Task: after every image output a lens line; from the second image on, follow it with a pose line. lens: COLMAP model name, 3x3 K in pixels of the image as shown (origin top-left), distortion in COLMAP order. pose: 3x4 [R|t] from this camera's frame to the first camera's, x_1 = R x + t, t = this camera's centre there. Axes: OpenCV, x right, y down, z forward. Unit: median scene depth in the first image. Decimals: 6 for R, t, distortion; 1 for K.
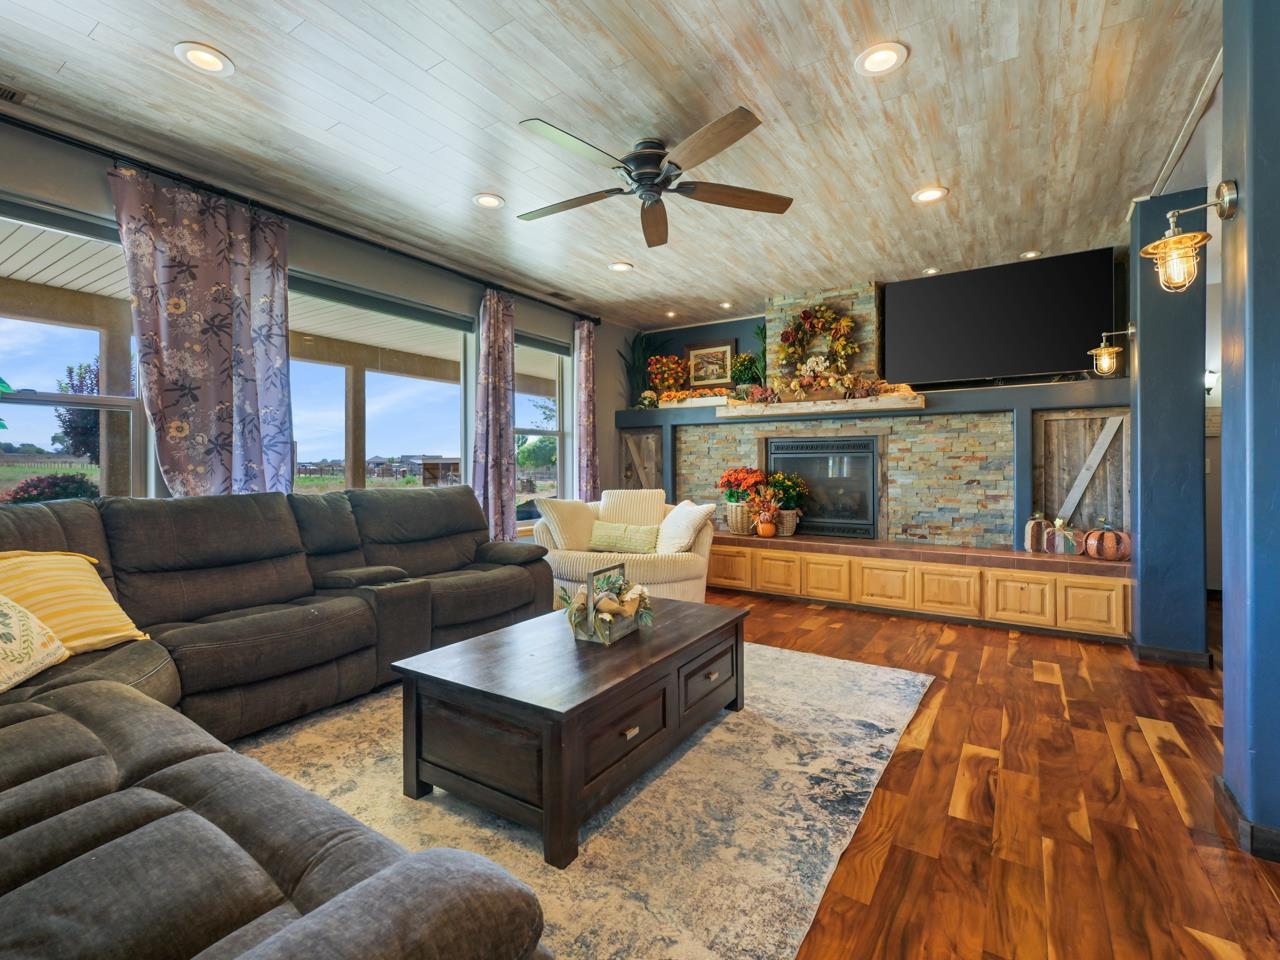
lens RADIAL K [[591.0, 0, 636.7], [0, 591.0, 463.6], [0, 0, 1]] dist [0.000119, -0.001001]
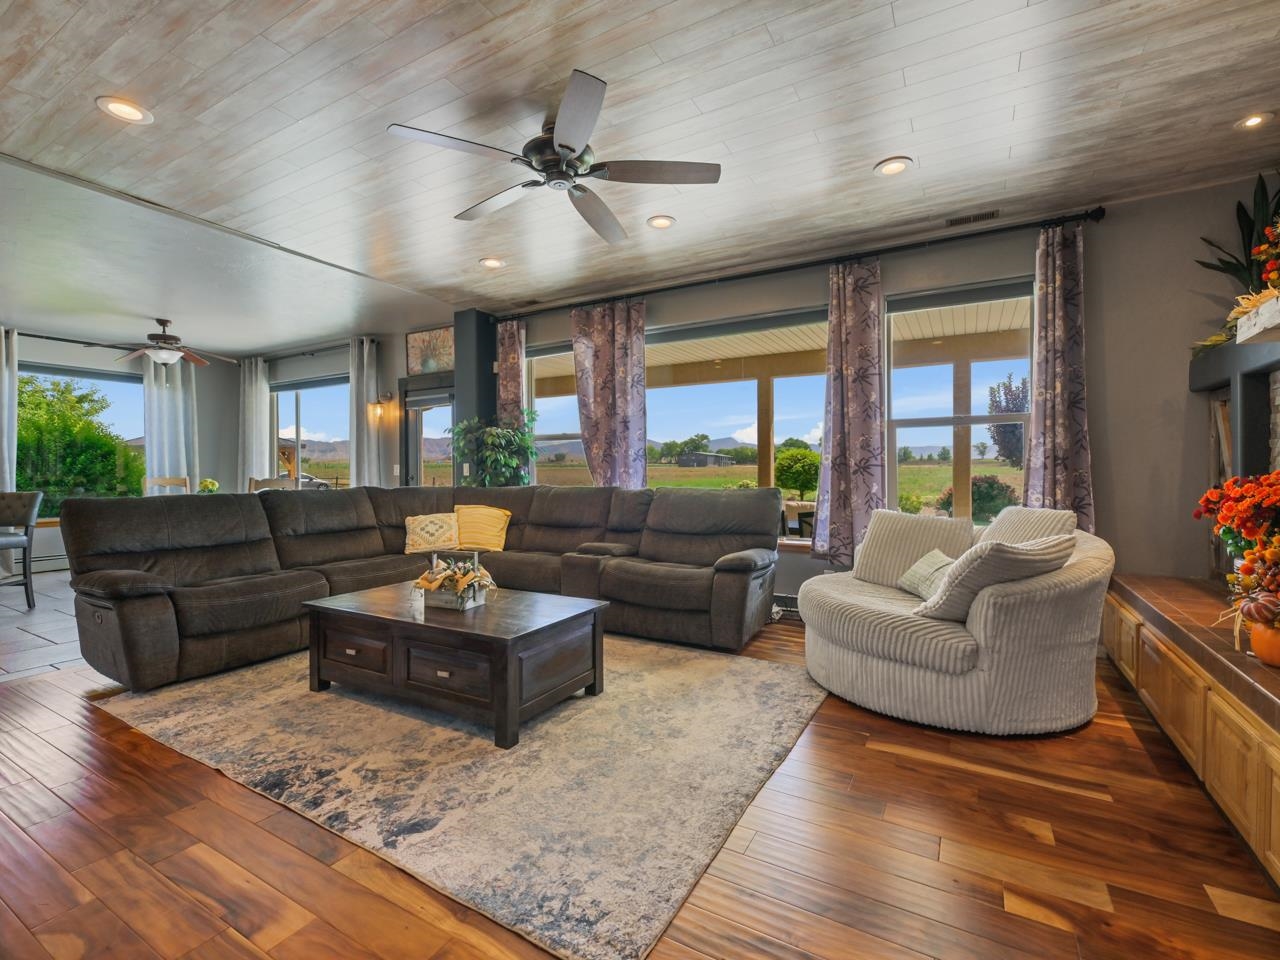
lens RADIAL K [[591.0, 0, 636.7], [0, 591.0, 463.6], [0, 0, 1]] dist [0.000119, -0.001001]
pose [[0.050514, -0.015765, -0.998599, 1.188330], [0.005590, 0.999864, -0.015502, 0.018109], [0.998708, -0.004799, 0.050595, 1.303246]]
